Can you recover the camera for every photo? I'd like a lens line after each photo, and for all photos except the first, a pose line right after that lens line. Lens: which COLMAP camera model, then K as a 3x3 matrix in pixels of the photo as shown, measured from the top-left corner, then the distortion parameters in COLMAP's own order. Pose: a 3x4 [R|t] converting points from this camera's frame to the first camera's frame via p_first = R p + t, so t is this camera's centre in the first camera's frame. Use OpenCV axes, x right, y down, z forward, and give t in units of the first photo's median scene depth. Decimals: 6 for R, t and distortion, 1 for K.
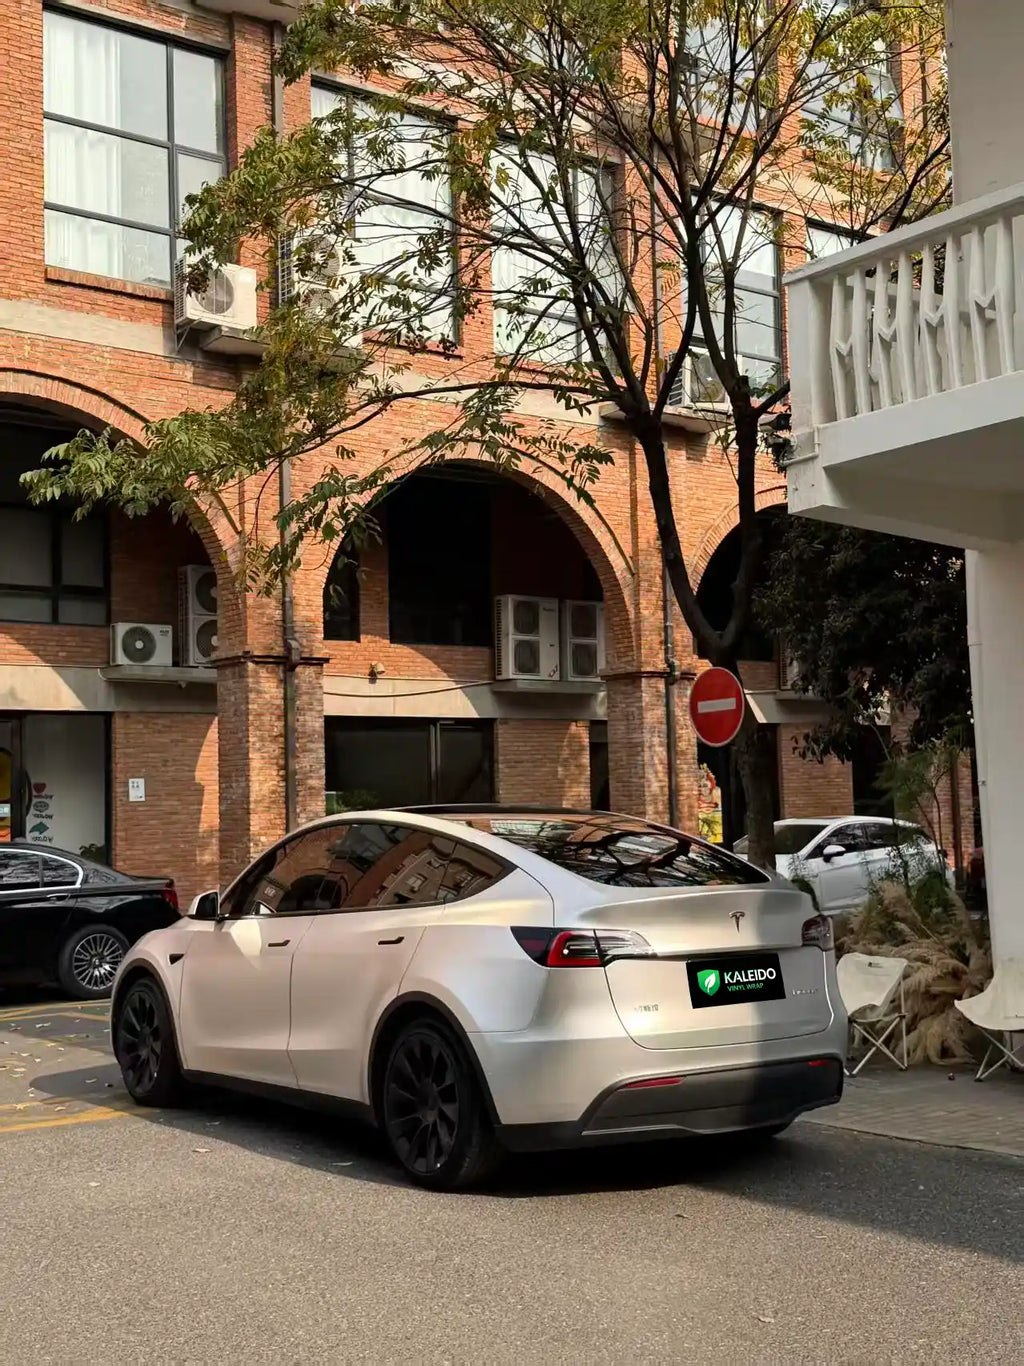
lens RADIAL K [[1643.8, 0, 512.0], [0, 1643.8, 683.0], [0, 0, 1]] dist [0.109393, -0.028640]
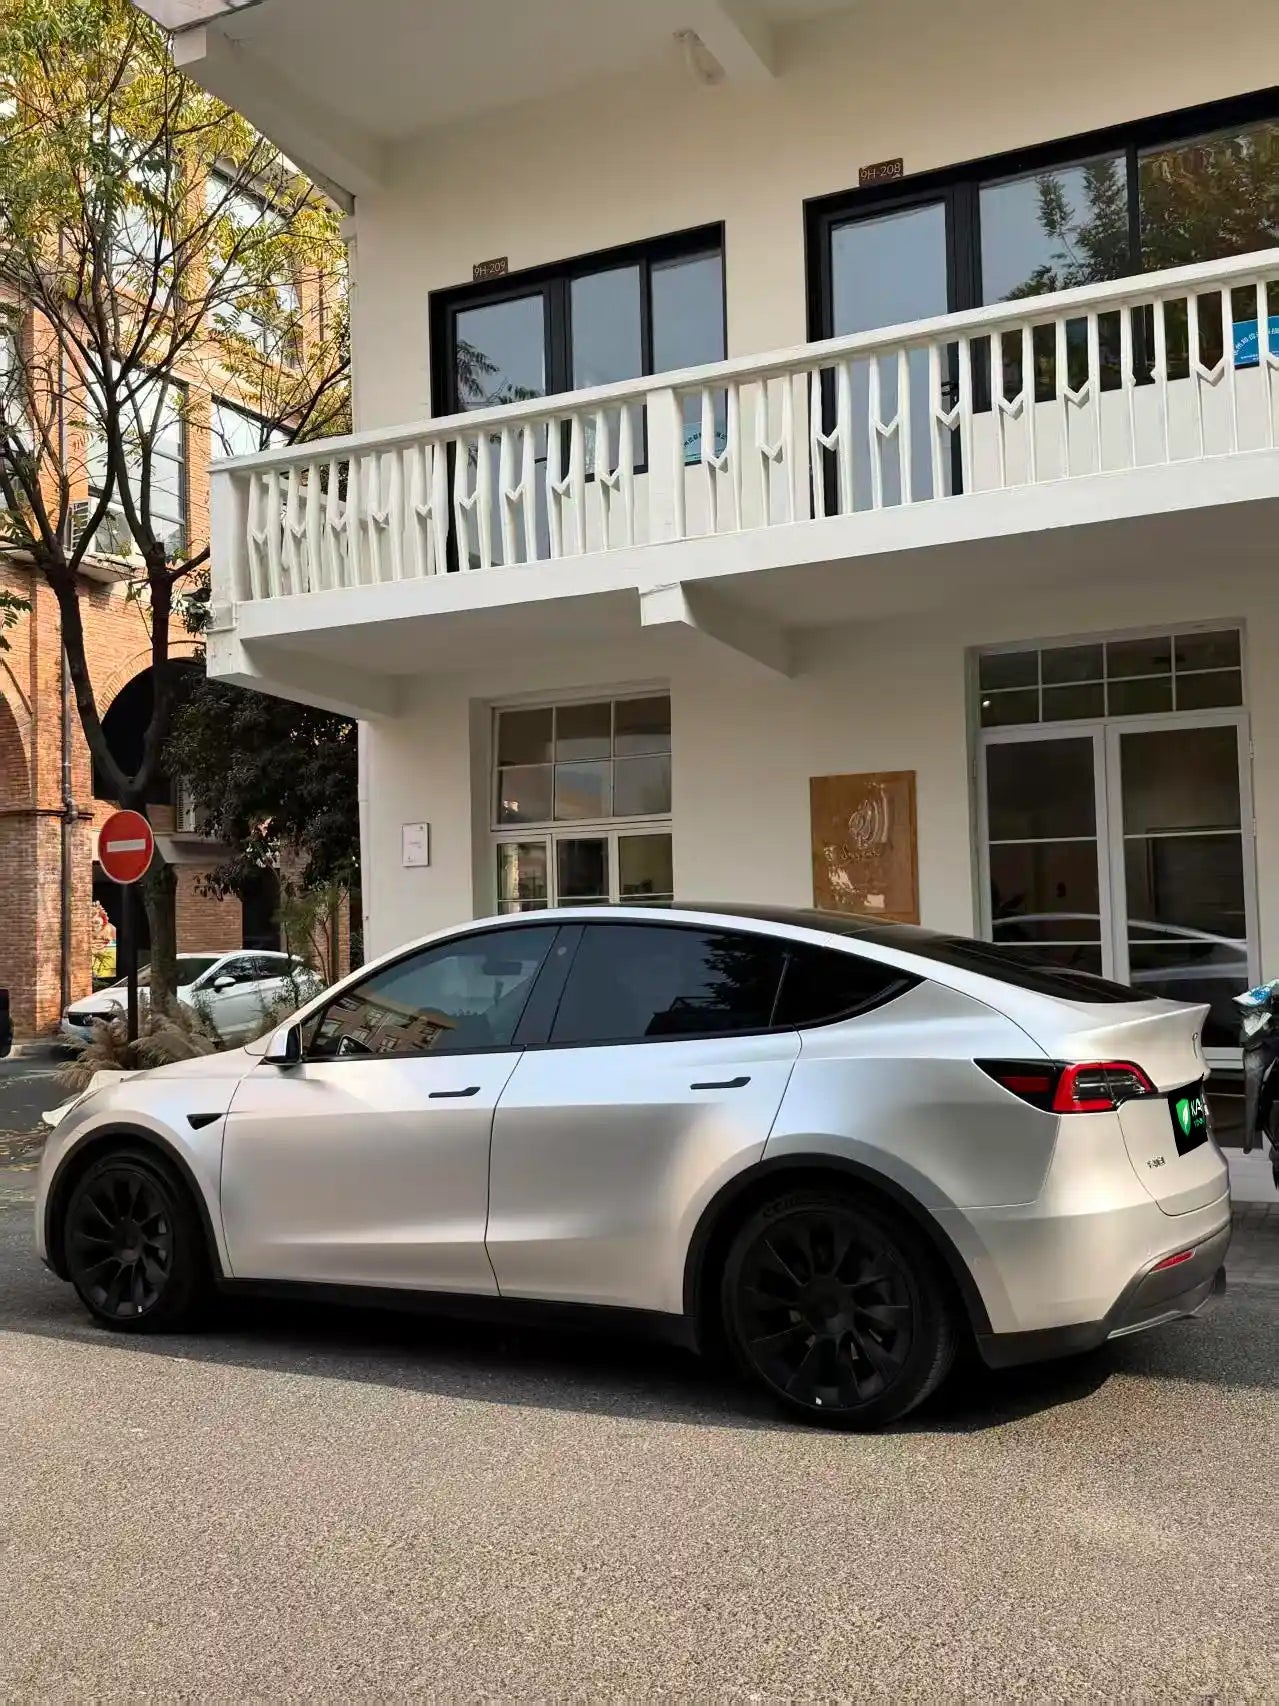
lens RADIAL K [[1506.8, 0, 639.5], [0, 1506.8, 853.0], [0, 0, 1]] dist [0.148732, -0.314347]
pose [[0.896086, 0.027202, 0.443046, -0.014861], [-0.034211, 0.999384, 0.007835, -0.000935], [-0.442560, -0.022178, 0.896464, -0.037188]]
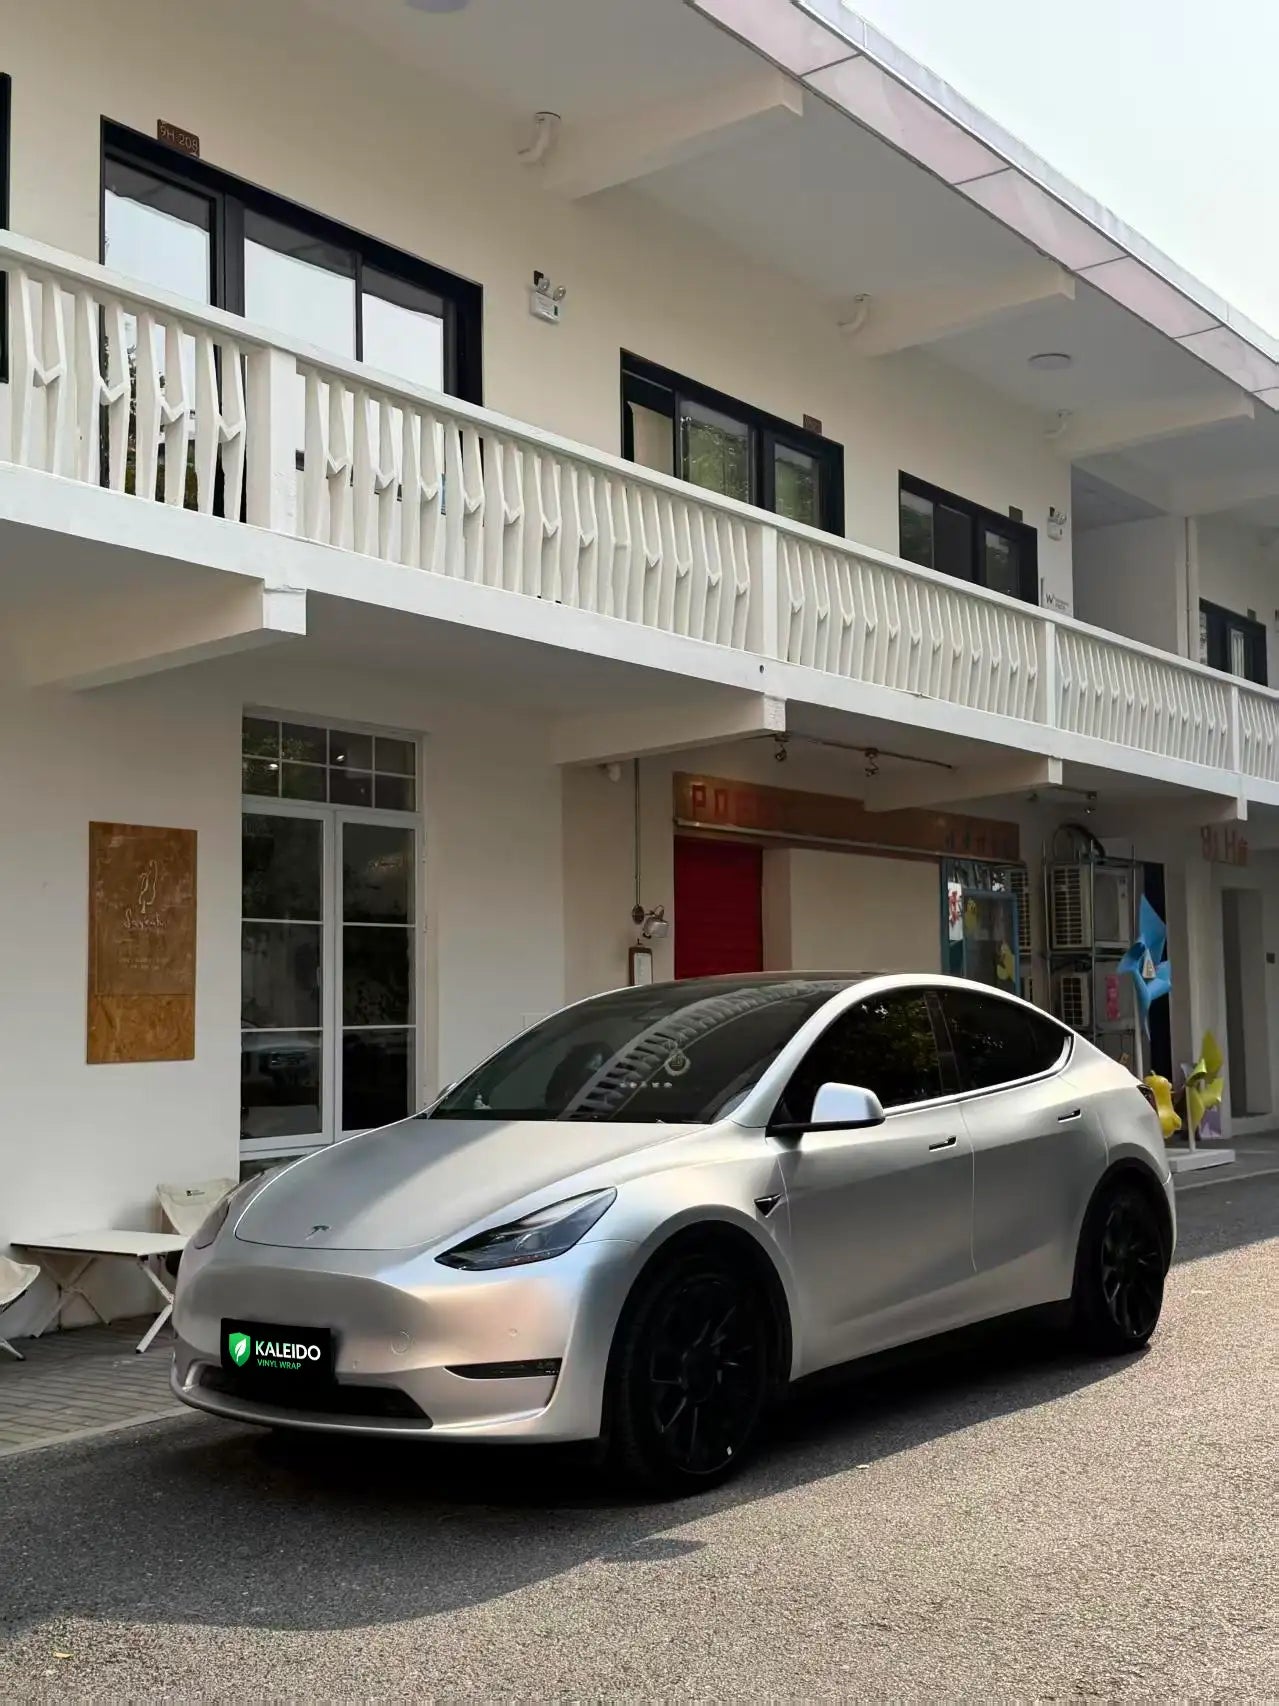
lens RADIAL K [[1907.2, 0, 639.5], [0, 1907.2, 853.0], [0, 0, 1]] dist [0.177510, -0.452057]
pose [[-0.258153, 0.107781, 0.960073, -0.463913], [-0.055761, 0.990438, -0.126184, 0.072343], [-0.964493, -0.086110, -0.249675, 0.695594]]
